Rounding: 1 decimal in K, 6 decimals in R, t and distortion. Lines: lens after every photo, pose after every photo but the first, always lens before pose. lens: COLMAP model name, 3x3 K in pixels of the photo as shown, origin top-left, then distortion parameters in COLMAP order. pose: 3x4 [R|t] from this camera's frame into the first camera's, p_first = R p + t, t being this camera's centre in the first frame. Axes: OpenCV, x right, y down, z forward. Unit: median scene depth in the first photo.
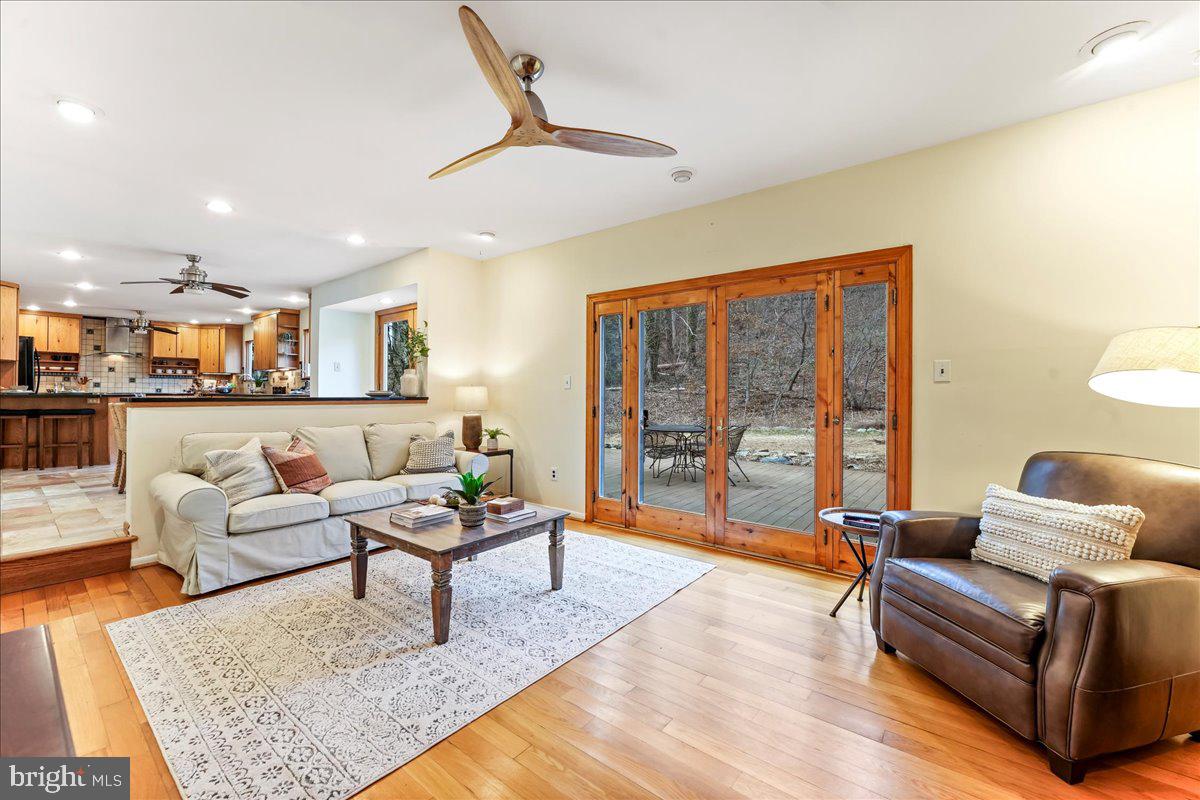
lens RADIAL K [[506.8, 0, 604.2], [0, 506.8, 382.3], [0, 0, 1]] dist [-0.001252, -0.000020]
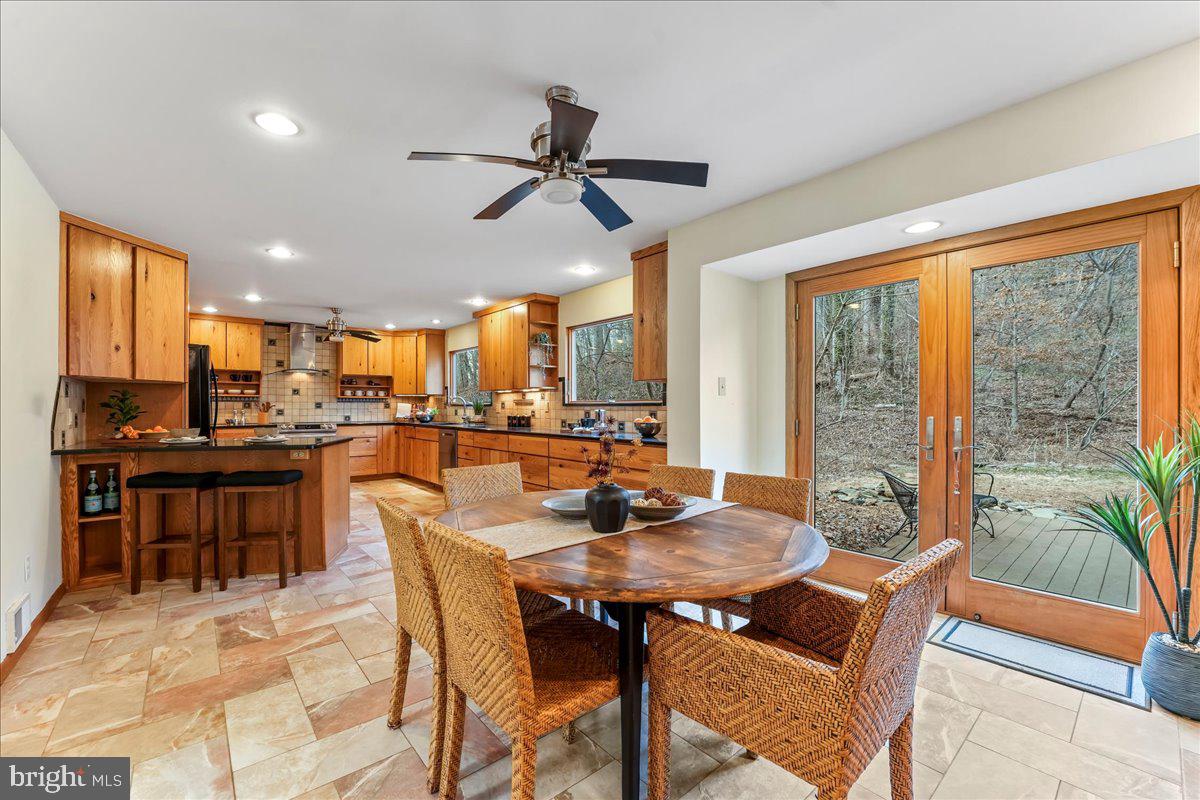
lens RADIAL K [[486.5, 0, 597.7], [0, 486.5, 394.9], [0, 0, 1]] dist [-0.026247, 0.000037]
pose [[0.985550, -0.009006, -0.169143, -0.420383], [0.009149, 0.999958, 0.000071, -0.017326], [0.169135, -0.001617, 0.985592, 0.378439]]
